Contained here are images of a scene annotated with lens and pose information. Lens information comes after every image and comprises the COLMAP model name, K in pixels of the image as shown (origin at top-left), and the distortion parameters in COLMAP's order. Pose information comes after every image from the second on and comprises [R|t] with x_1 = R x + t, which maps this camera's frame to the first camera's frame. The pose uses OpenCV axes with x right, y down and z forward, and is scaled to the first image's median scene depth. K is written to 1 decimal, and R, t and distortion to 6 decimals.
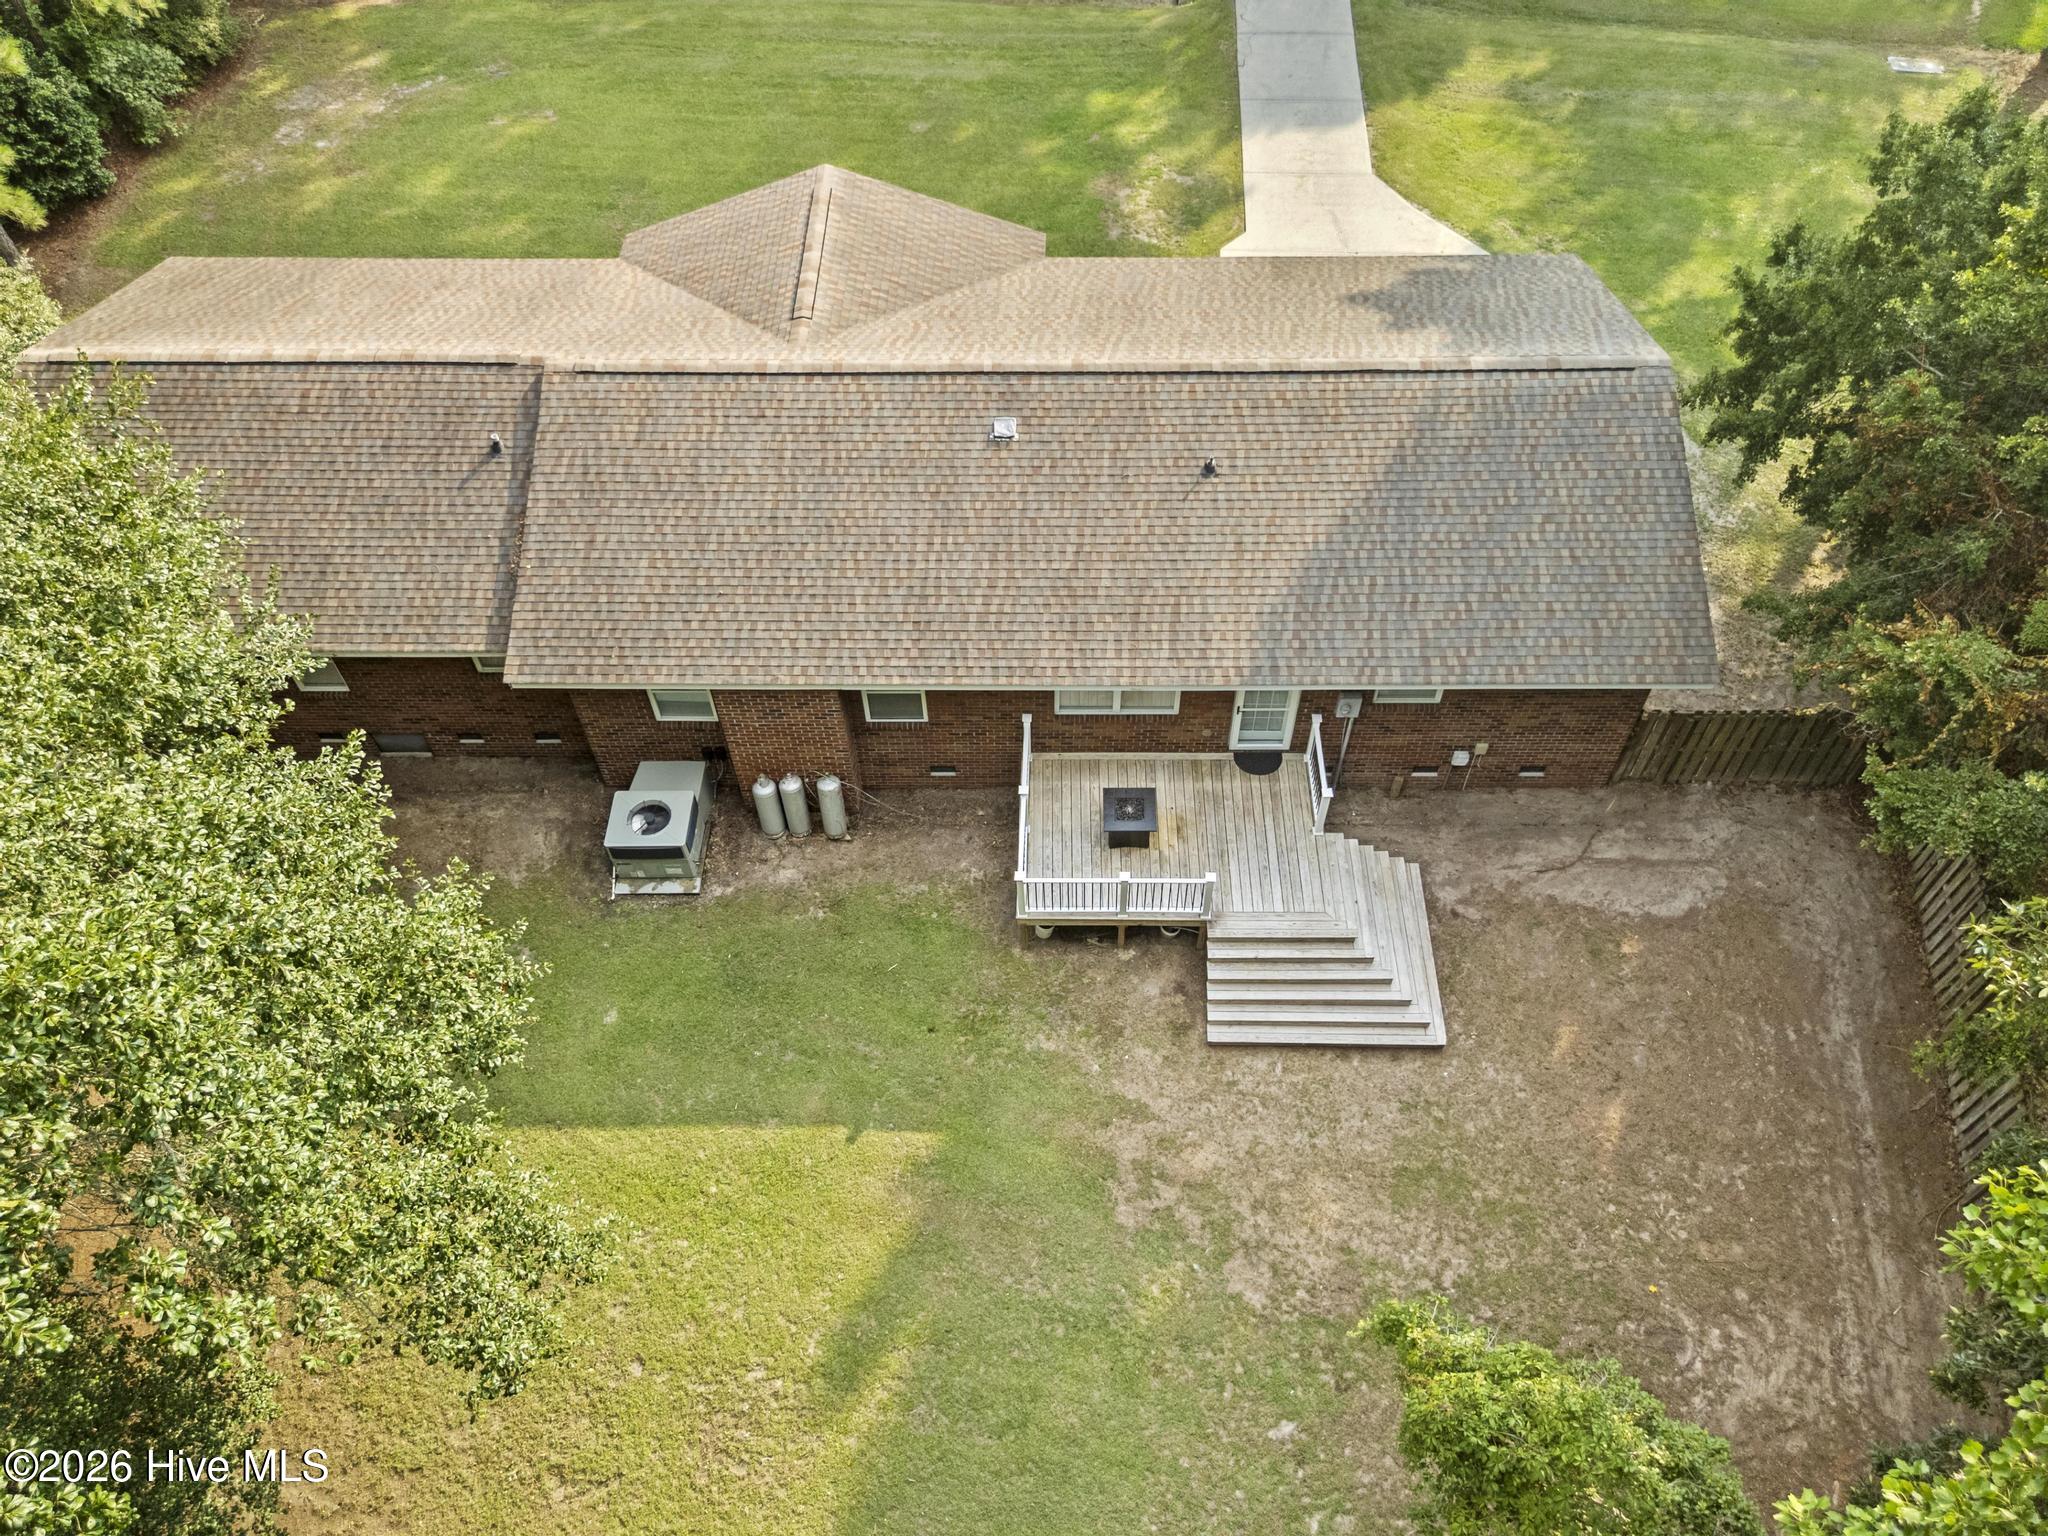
lens RADIAL K [[1531.5, 0, 1033.7], [0, 1531.5, 762.4], [0, 0, 1]] dist [0.072985, -0.099487]
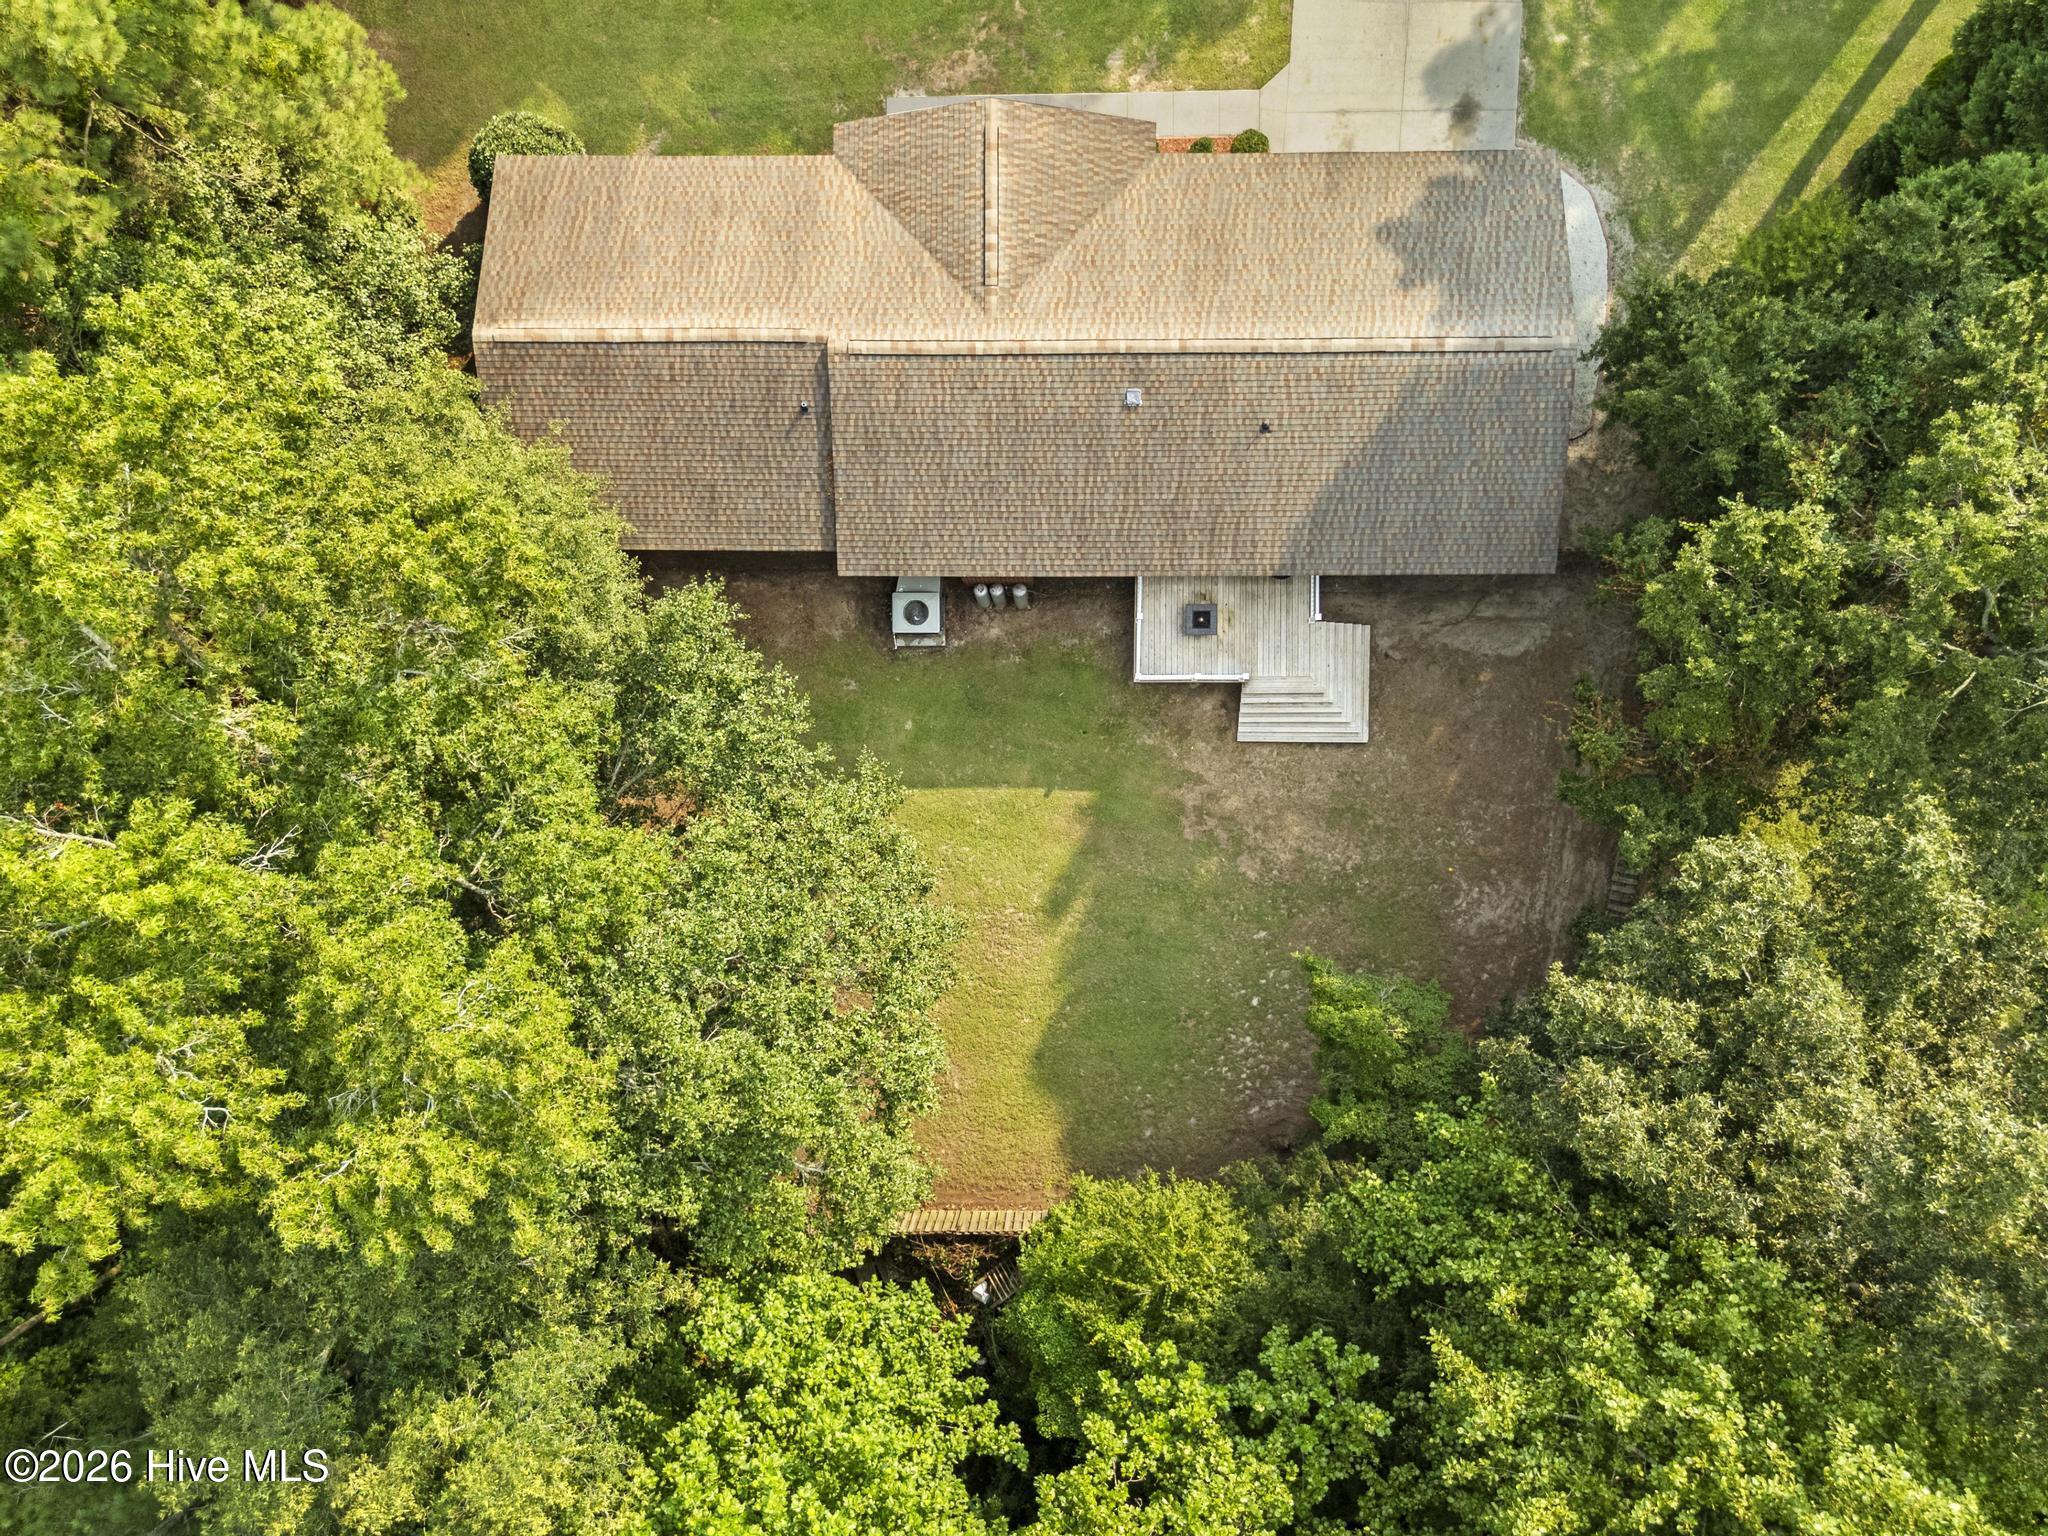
lens RADIAL K [[1531.5, 0, 1033.7], [0, 1531.5, 762.4], [0, 0, 1]] dist [0.072985, -0.099487]
pose [[0.999946, -0.008313, -0.006161, -0.113030], [0.010346, 0.798490, 0.601920, -0.857094], [-0.000084, -0.601951, 0.798533, -0.450618]]
